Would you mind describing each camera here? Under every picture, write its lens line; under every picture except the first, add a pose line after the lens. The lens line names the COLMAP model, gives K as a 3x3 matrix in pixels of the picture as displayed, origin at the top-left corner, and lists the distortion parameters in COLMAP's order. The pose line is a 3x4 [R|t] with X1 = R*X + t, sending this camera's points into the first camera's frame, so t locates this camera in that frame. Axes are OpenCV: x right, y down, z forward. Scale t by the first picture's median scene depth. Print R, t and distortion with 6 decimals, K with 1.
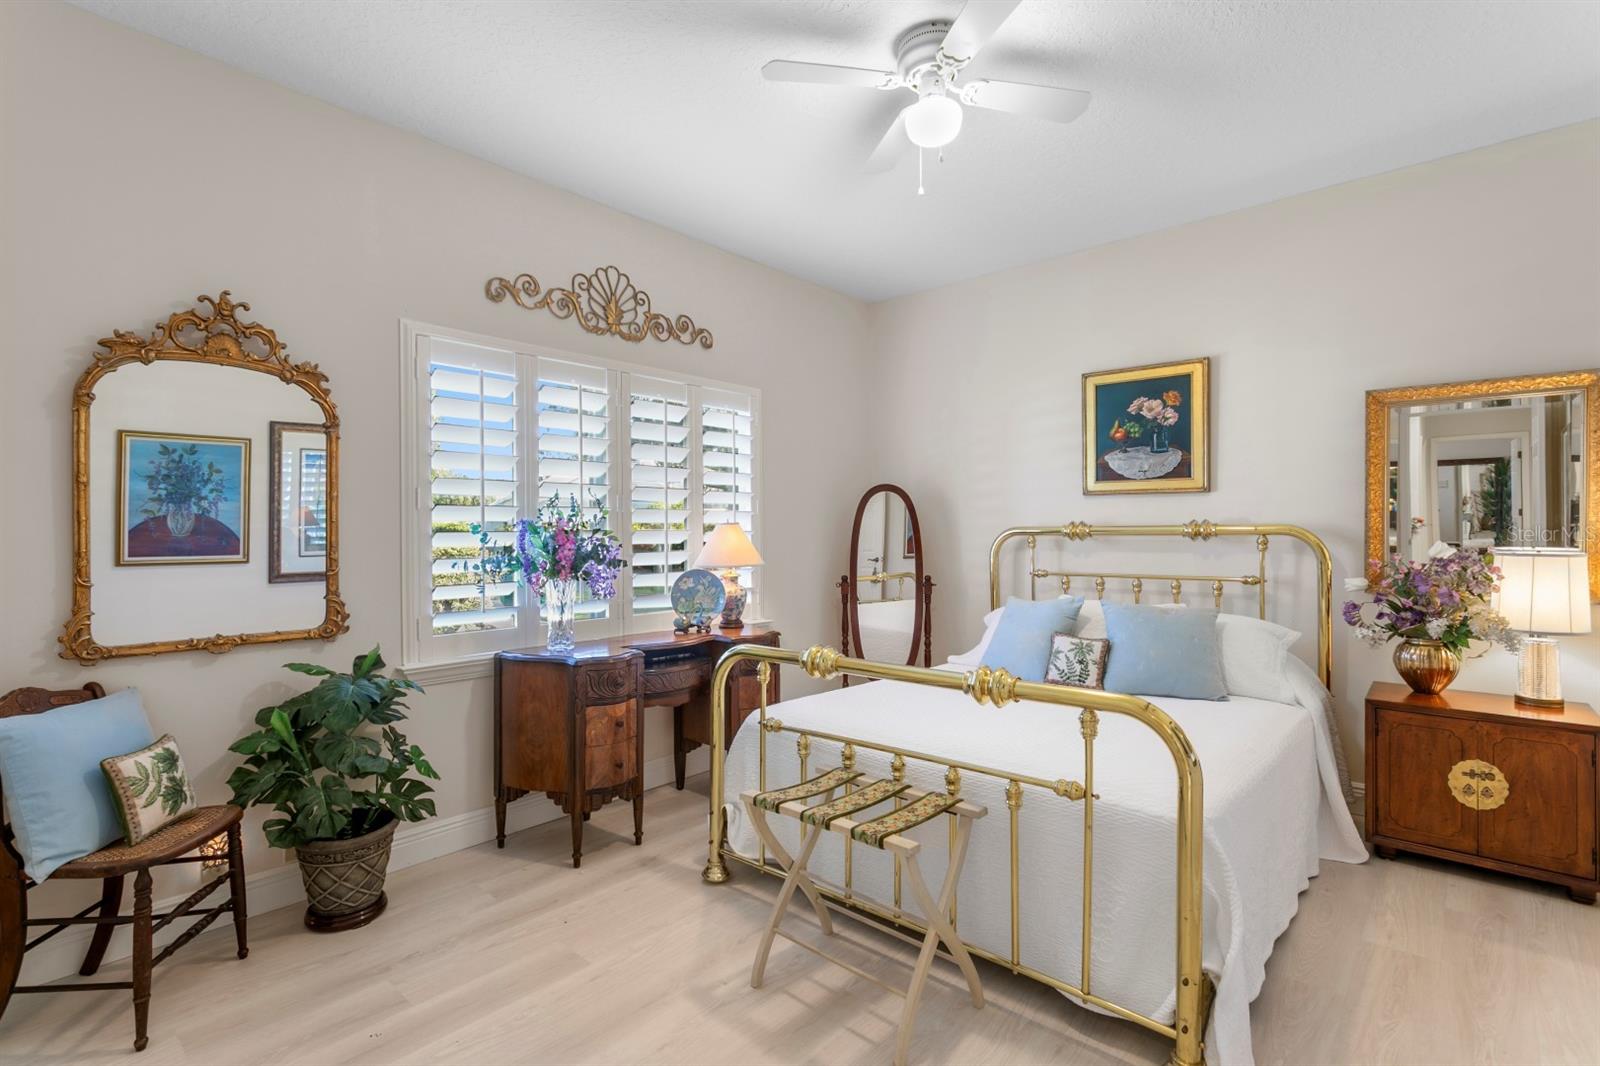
lens RADIAL K [[760.6, 0, 801.7], [0, 760.6, 529.0], [0, 0, 1]] dist [0.006229, 0.001727]
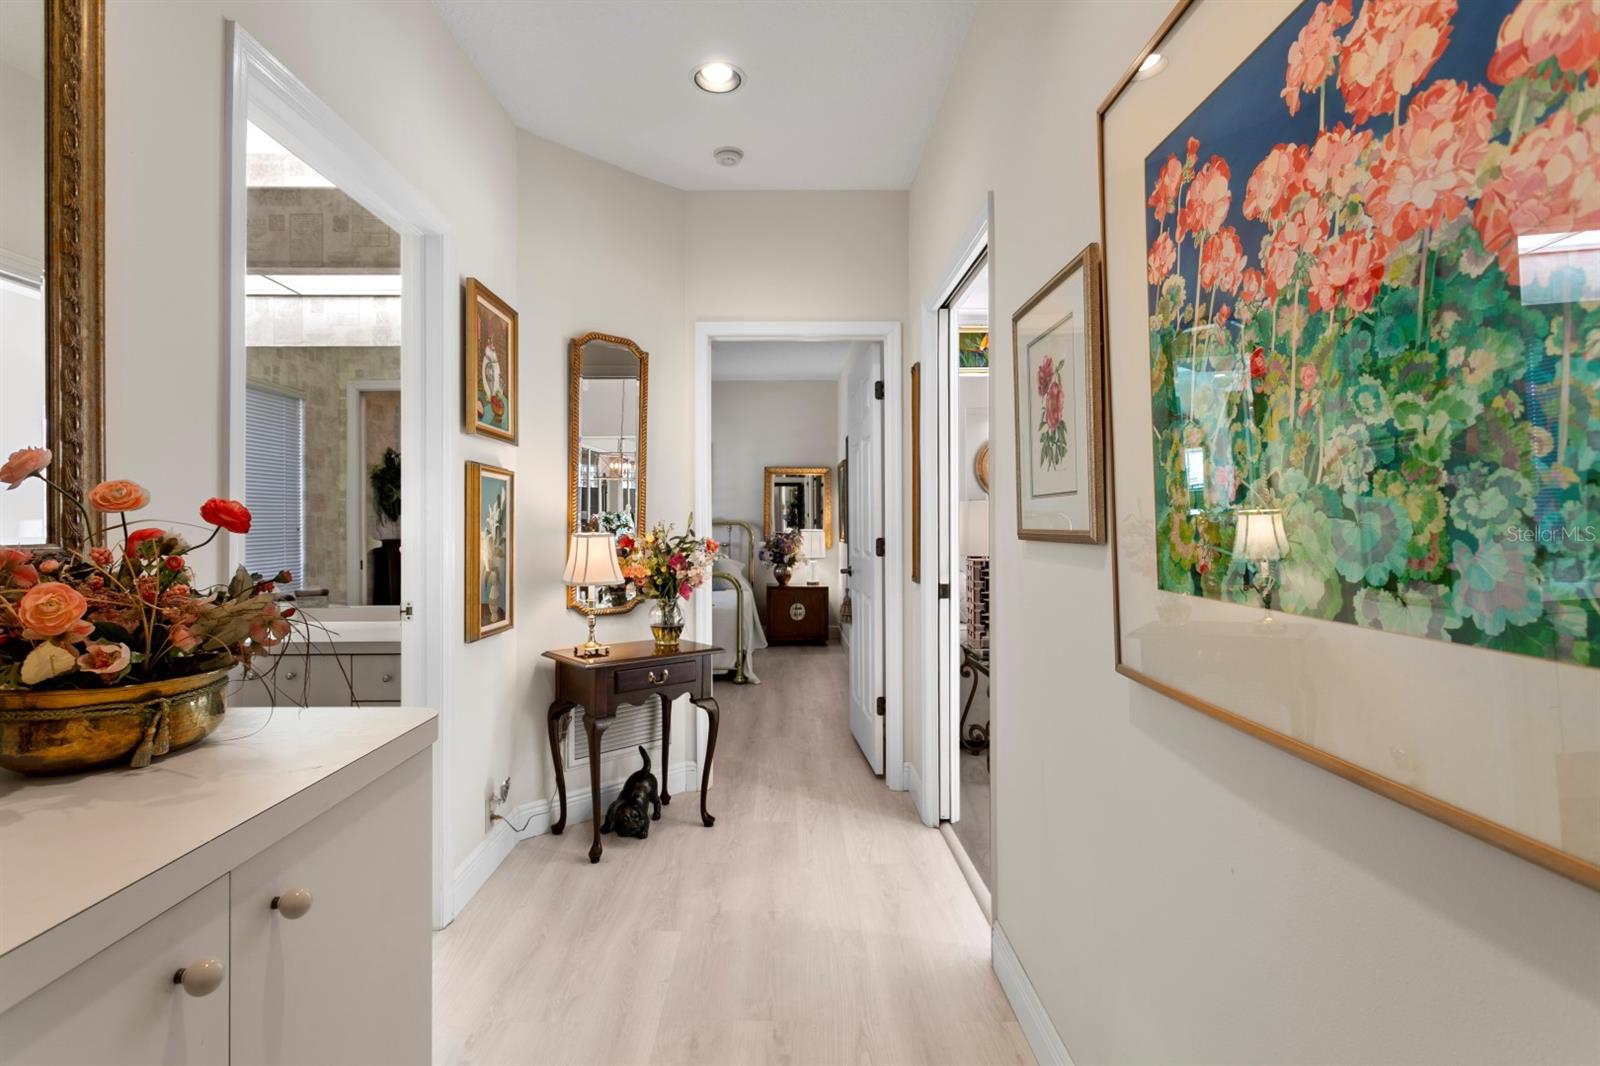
lens RADIAL K [[760.6, 0, 806.2], [0, 760.6, 524.8], [0, 0, 1]] dist [0.006229, 0.001727]
pose [[0.727268, 0.003592, 0.686344, -0.857209], [-0.007161, 0.999972, 0.002355, 0.000338], [-0.686316, -0.006628, 0.727273, -0.892935]]
